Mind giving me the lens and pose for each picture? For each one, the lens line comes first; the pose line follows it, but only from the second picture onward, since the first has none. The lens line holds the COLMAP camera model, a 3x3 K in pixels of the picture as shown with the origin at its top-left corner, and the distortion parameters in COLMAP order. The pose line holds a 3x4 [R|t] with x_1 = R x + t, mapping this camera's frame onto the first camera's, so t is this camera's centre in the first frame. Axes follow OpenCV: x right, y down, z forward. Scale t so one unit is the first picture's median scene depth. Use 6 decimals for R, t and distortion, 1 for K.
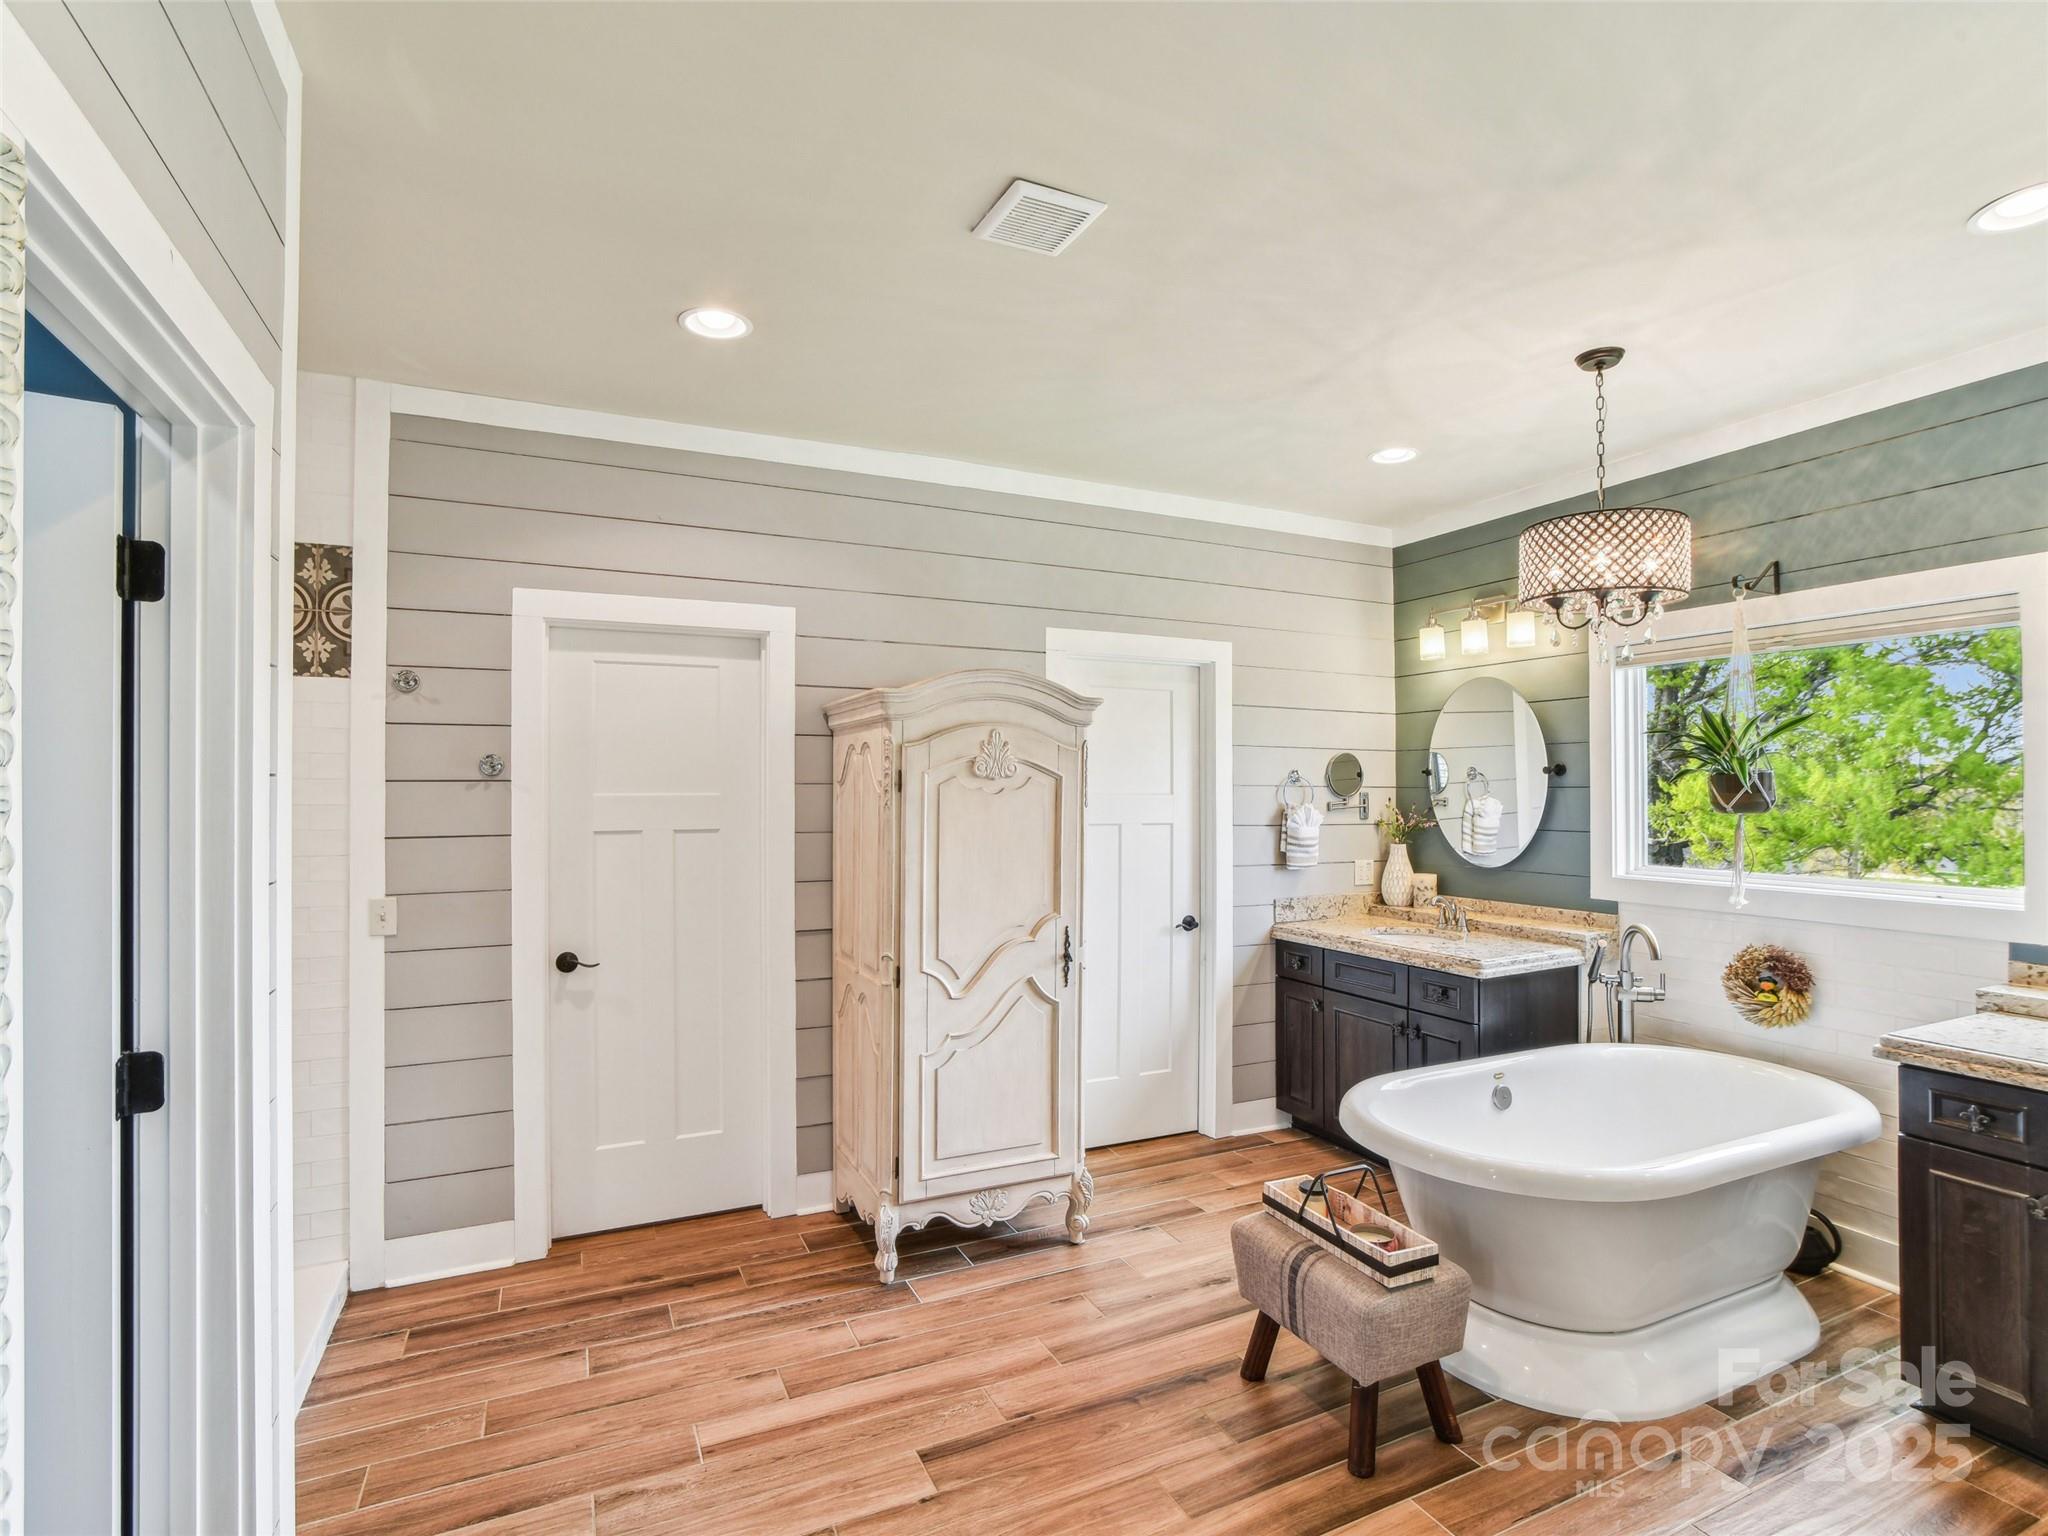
lens RADIAL K [[1013.3, 0, 1024.0], [0, 1013.3, 768.0], [0, 0, 1]] dist [-0.034753, 0.017967]
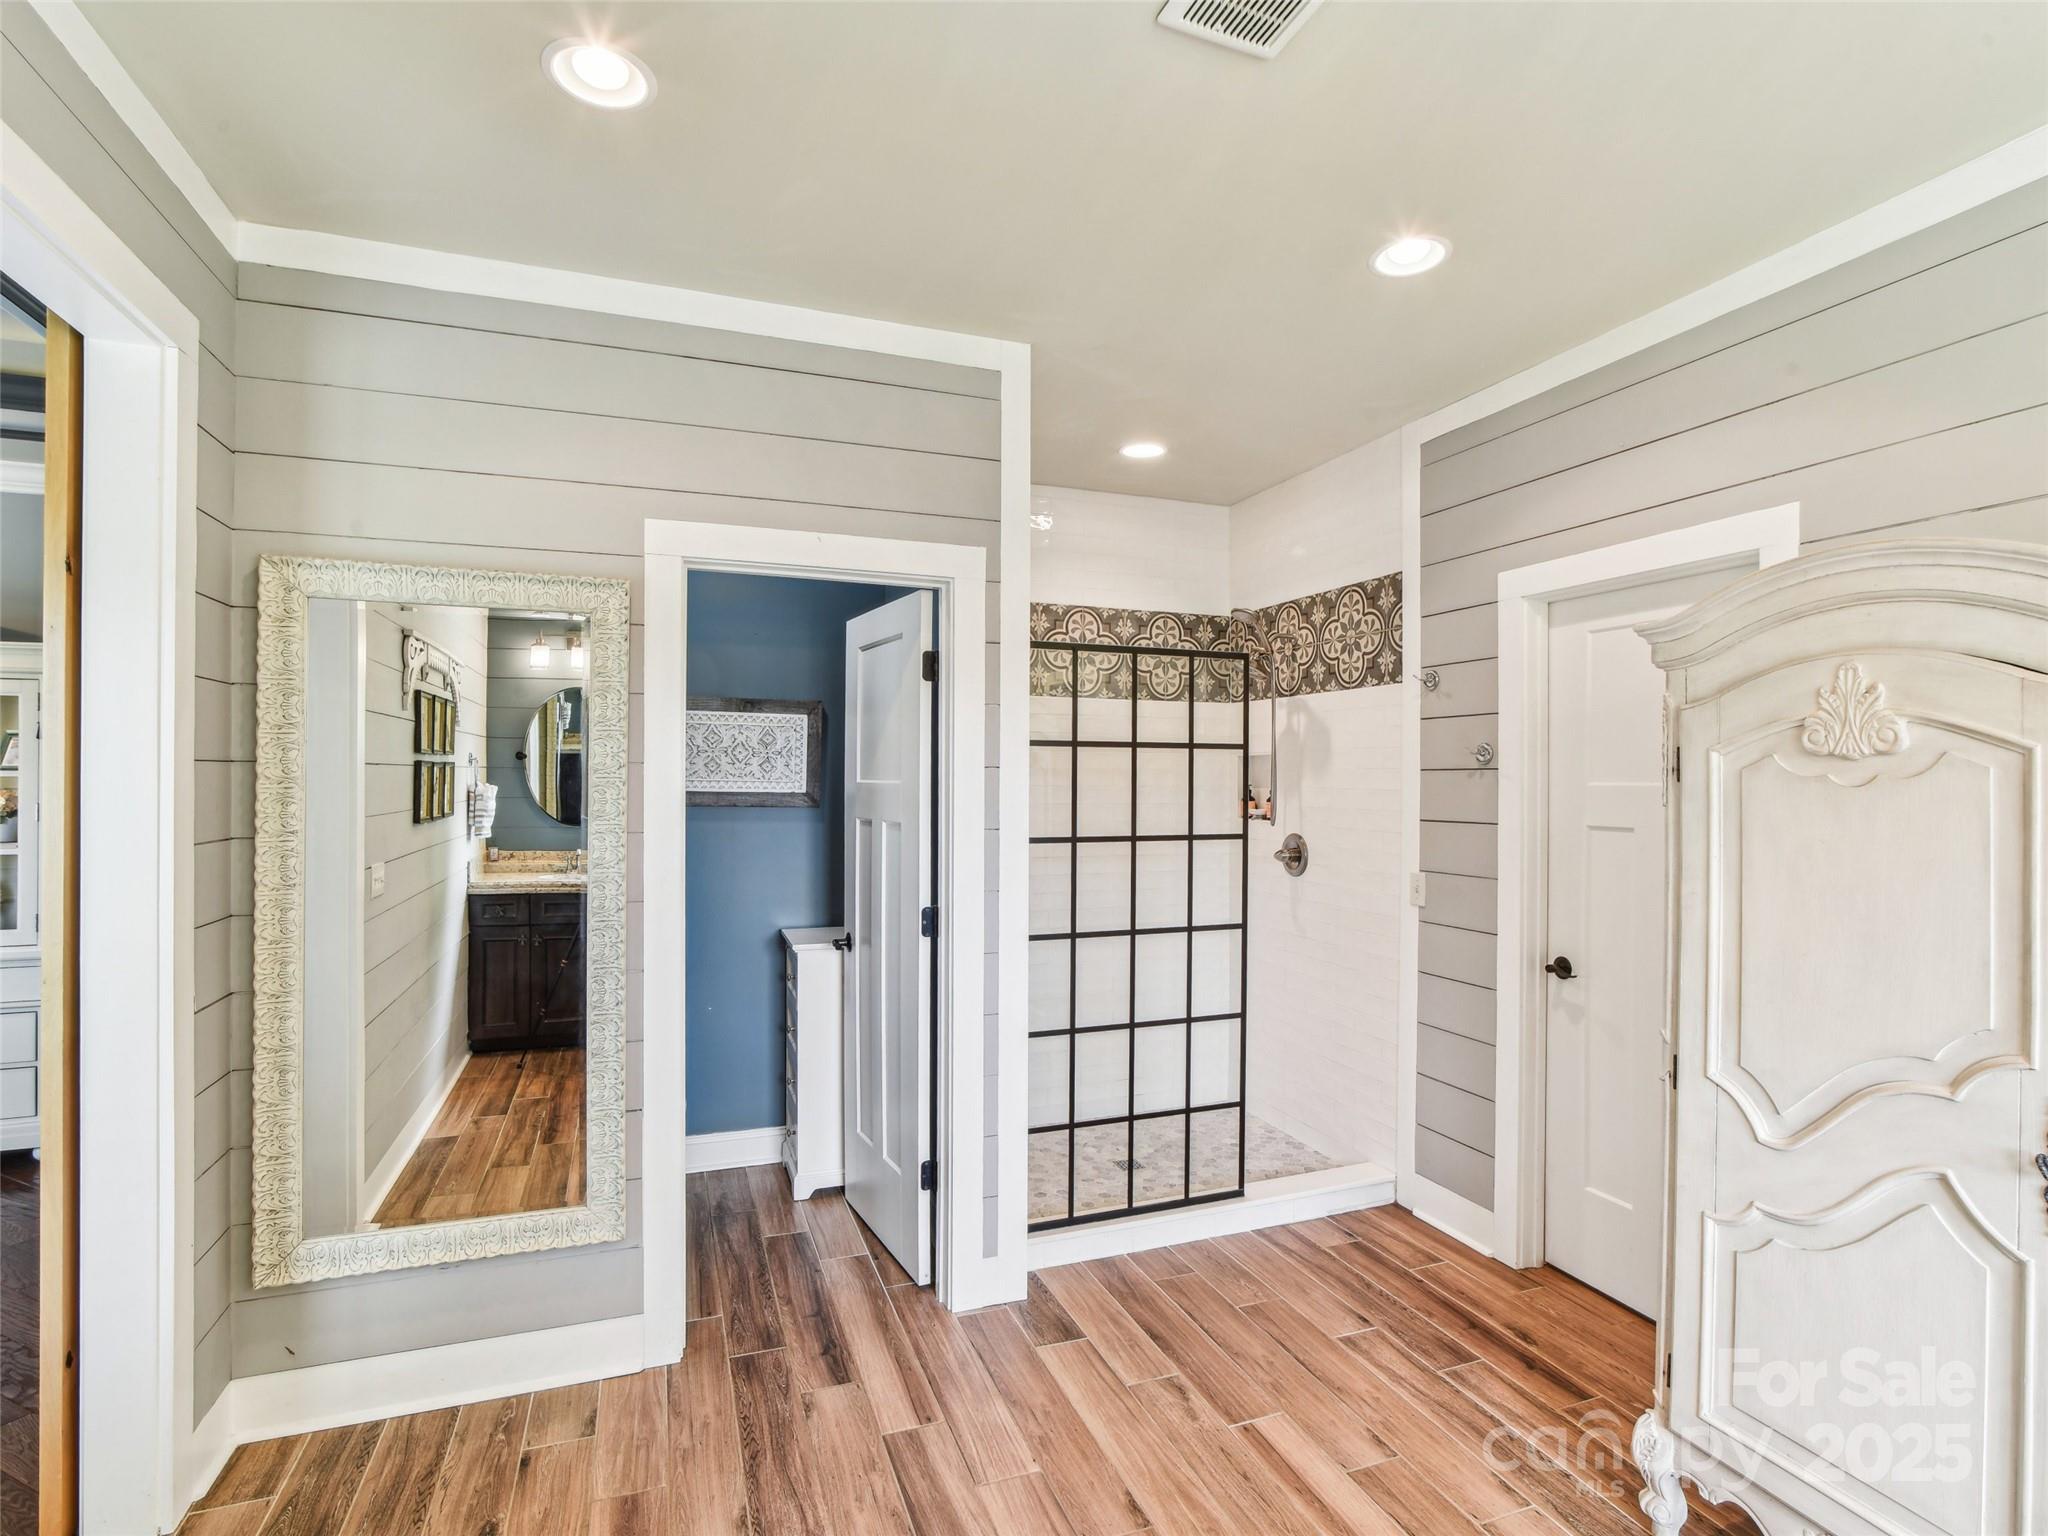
lens RADIAL K [[1040.9, 0, 1051.5], [0, 1040.9, 764.2], [0, 0, 1]] dist [-0.000476, -0.000088]
pose [[-0.079777, -0.012064, -0.996740, 0.551539], [0.017364, 0.999758, -0.013490, 0.014444], [0.996661, -0.018384, -0.079548, 0.649755]]
